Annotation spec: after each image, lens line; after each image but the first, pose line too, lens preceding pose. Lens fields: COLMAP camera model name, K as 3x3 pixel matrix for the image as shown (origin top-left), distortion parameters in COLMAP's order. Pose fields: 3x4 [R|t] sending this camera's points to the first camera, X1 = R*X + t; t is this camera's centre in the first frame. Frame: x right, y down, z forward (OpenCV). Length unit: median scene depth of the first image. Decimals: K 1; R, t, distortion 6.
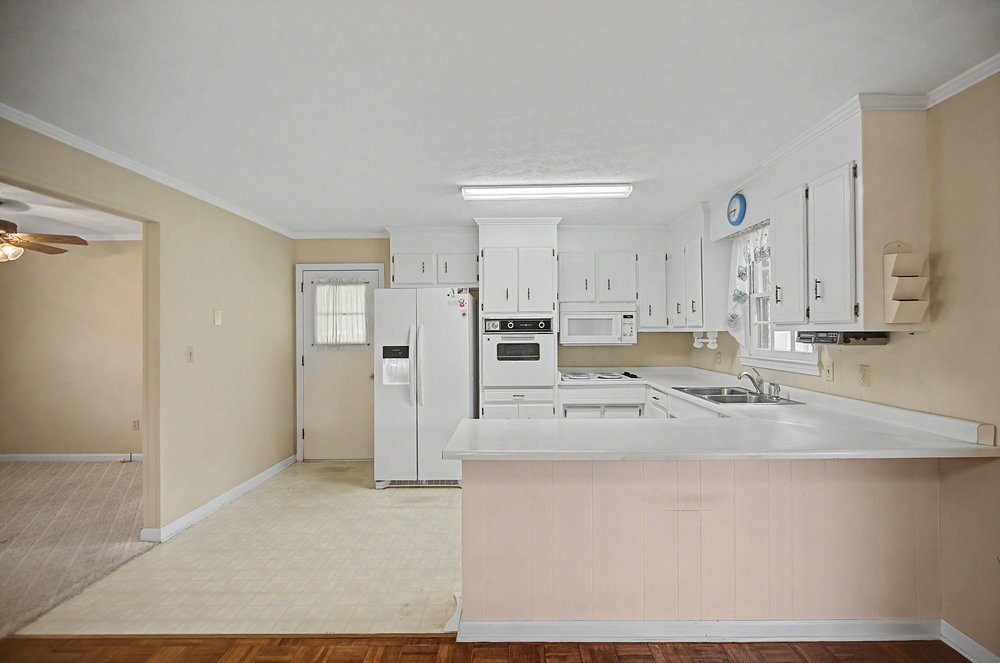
lens RADIAL K [[444.2, 0, 508.0], [0, 444.2, 332.9], [0, 0, 1]] dist [-0.000787, -0.000042]
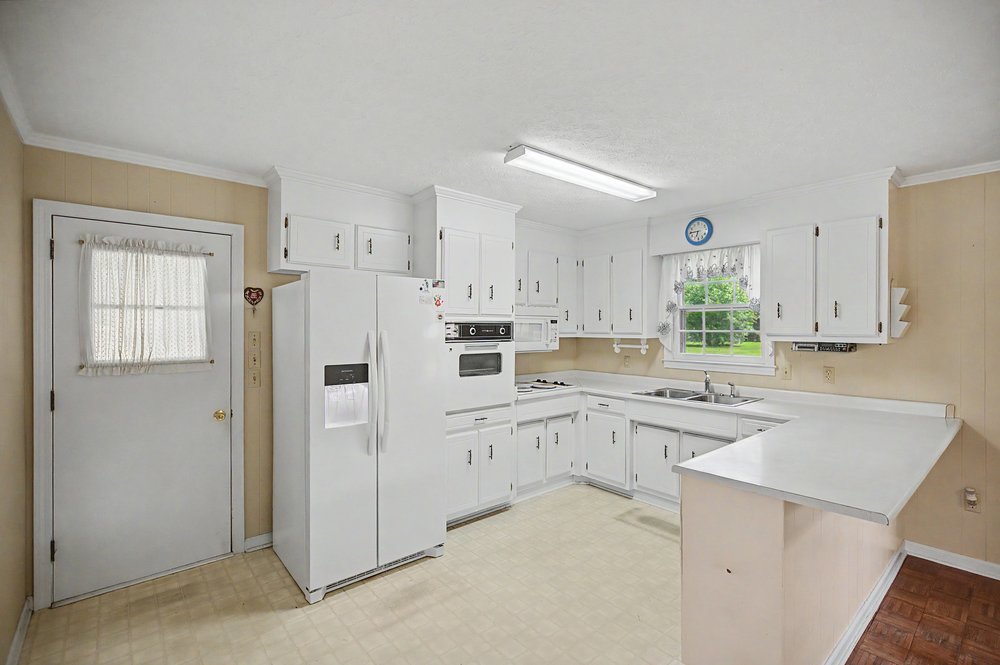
lens RADIAL K [[454.1, 0, 506.6], [0, 454.1, 333.7], [0, 0, 1]] dist [0.000072, -0.000127]
pose [[0.757391, -0.001016, 0.652960, -0.474842], [-0.004619, 0.999965, 0.006914, -0.018591], [-0.652945, -0.008253, 0.757361, 0.349858]]
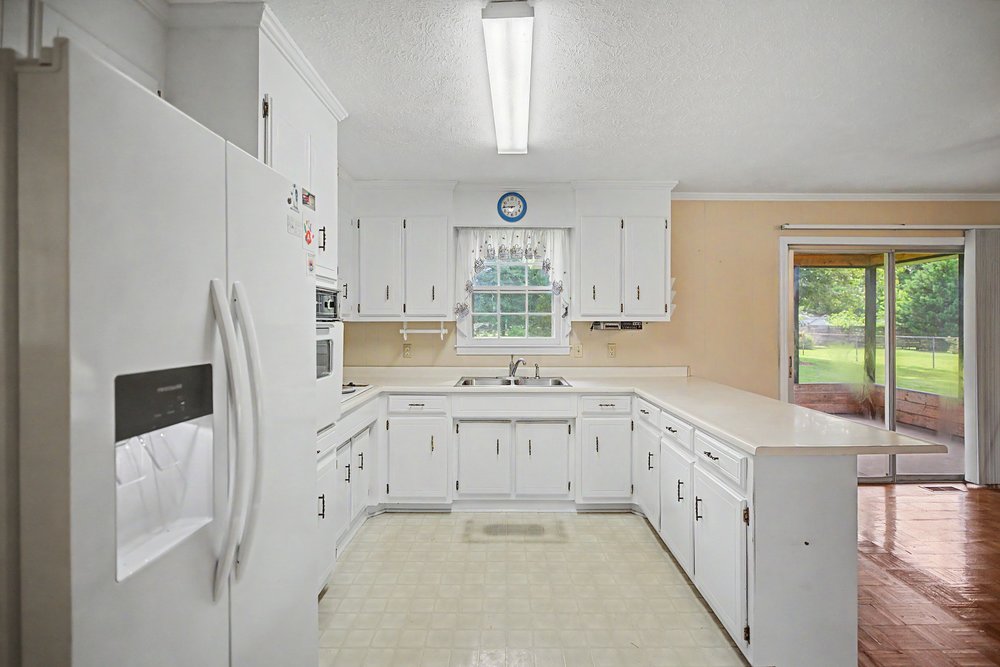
lens RADIAL K [[451.0, 0, 512.8], [0, 451.0, 329.2], [0, 0, 1]] dist [0.000621, 0.000747]
pose [[-0.010507, -0.003540, 0.999939, -0.445204], [0.001840, 0.999992, 0.003559, 0.009235], [-0.999943, 0.001877, -0.010501, 0.793873]]
